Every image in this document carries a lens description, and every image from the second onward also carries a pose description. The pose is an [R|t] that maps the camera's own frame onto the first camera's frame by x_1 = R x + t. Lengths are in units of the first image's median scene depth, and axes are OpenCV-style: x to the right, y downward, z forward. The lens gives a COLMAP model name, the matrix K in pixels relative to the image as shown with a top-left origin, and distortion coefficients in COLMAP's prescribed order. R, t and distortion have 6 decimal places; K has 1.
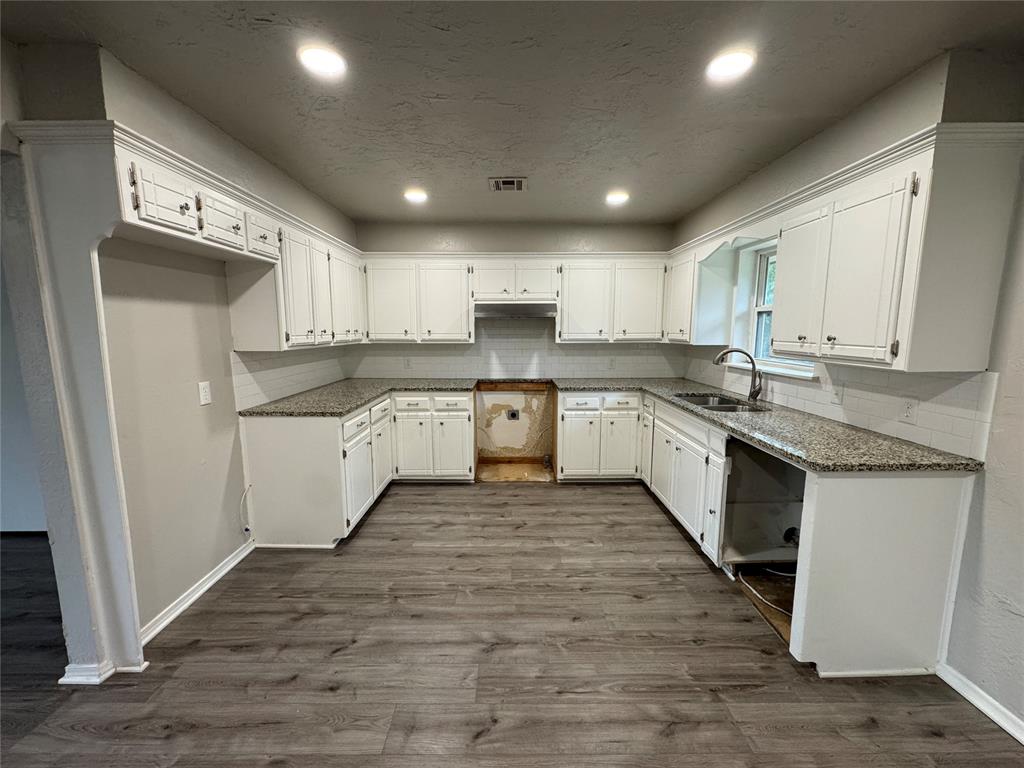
lens RADIAL K [[403.5, 0, 513.6], [0, 403.5, 385.5], [0, 0, 1]] dist [-0.002415, -0.000001]
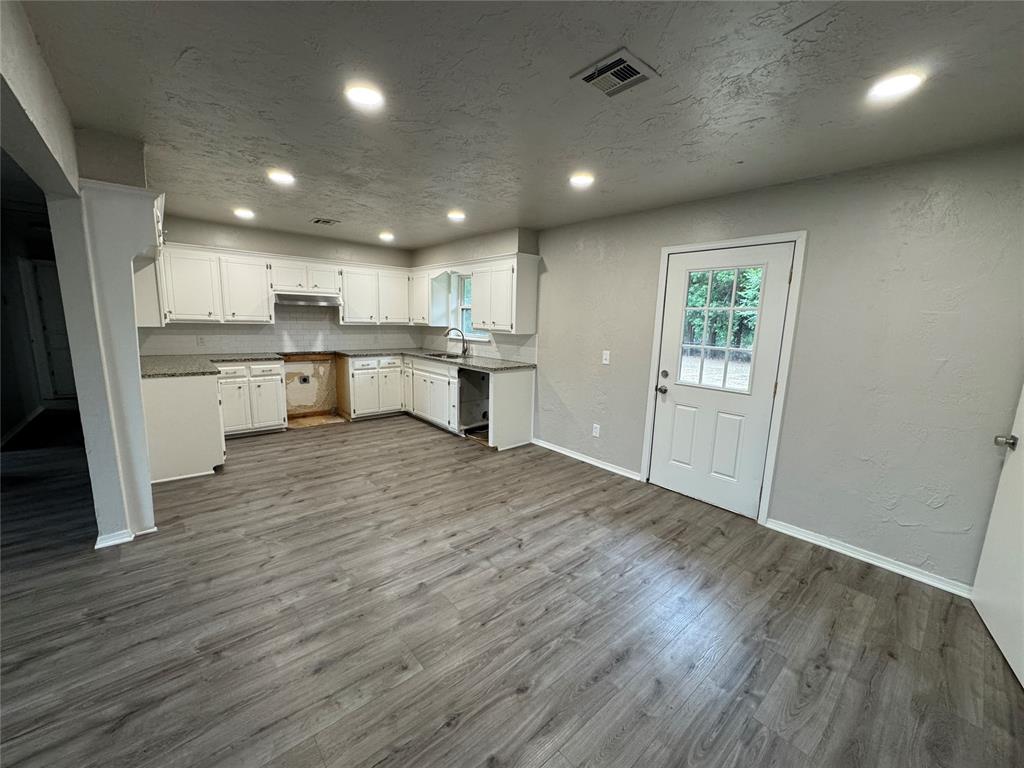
lens RADIAL K [[412.3, 0, 512.6], [0, 412.3, 381.0], [0, 0, 1]] dist [0.001979, -0.000200]
pose [[0.760240, -0.076973, 0.645066, -0.469252], [0.063951, 0.997000, 0.043599, 0.082942], [-0.646487, 0.008107, 0.762882, -0.600552]]
